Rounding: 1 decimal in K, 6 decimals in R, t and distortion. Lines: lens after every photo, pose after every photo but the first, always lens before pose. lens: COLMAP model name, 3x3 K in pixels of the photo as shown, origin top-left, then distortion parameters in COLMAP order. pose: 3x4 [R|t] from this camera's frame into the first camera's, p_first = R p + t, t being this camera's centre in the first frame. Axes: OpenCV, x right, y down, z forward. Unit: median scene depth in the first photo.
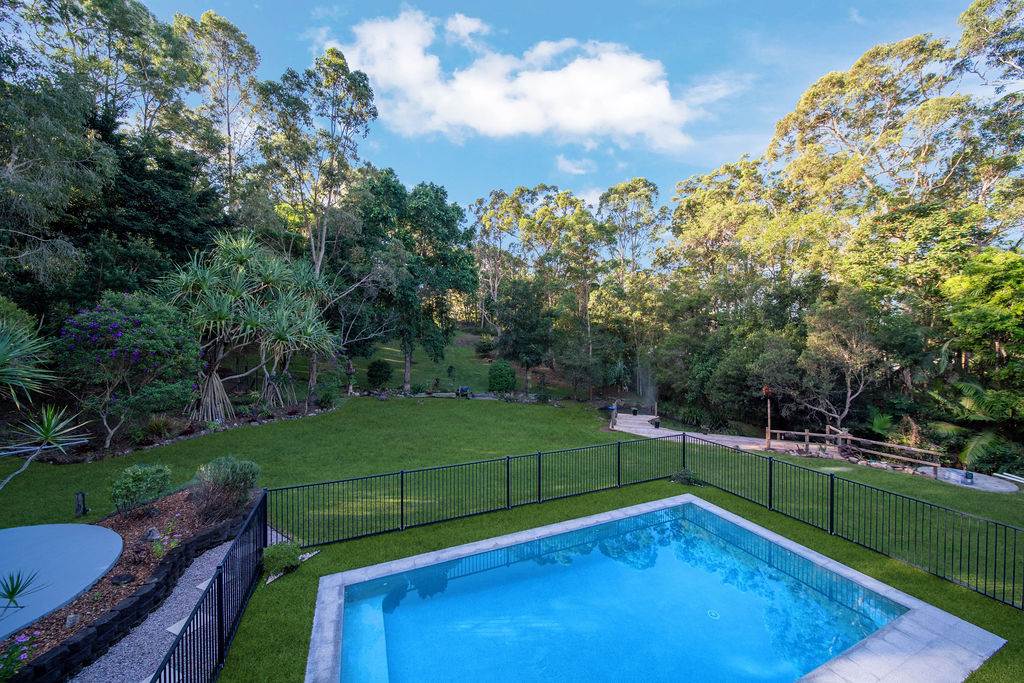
lens RADIAL K [[359.9, 0, 512.0], [0, 359.9, 341.5], [0, 0, 1]] dist [0.000544, -0.000045]
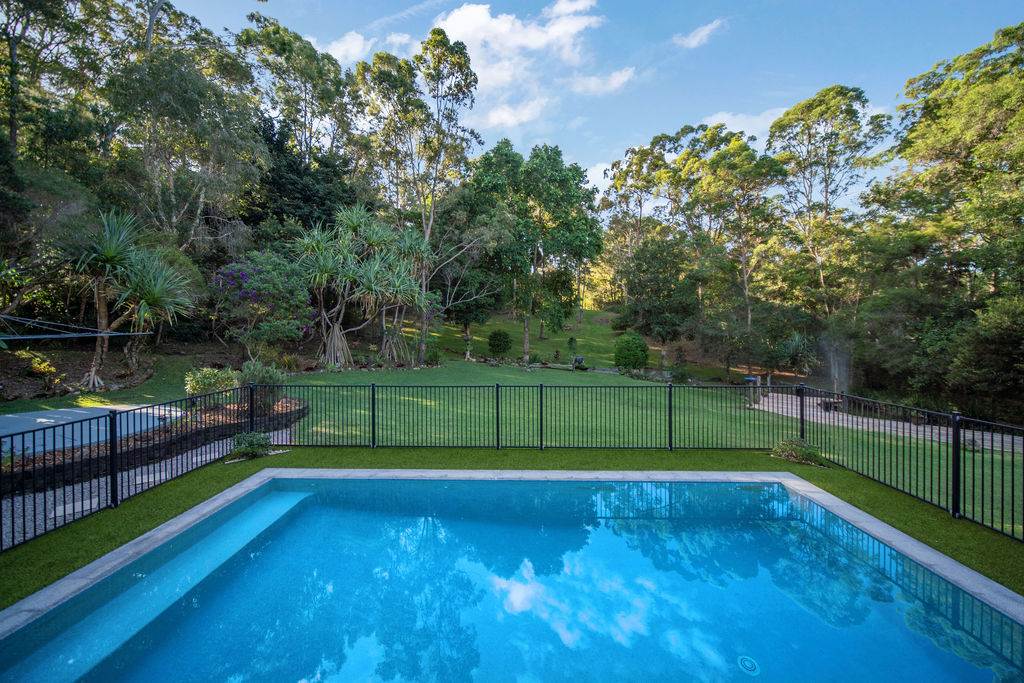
lens RADIAL K [[366.6, 0, 508.5], [0, 366.6, 330.2], [0, 0, 1]] dist [-0.007211, -0.000314]
pose [[0.903928, -0.006338, -0.427637, 0.101986], [0.005917, 0.999980, -0.002313, 0.056161], [0.427643, -0.000440, 0.903948, 0.075201]]
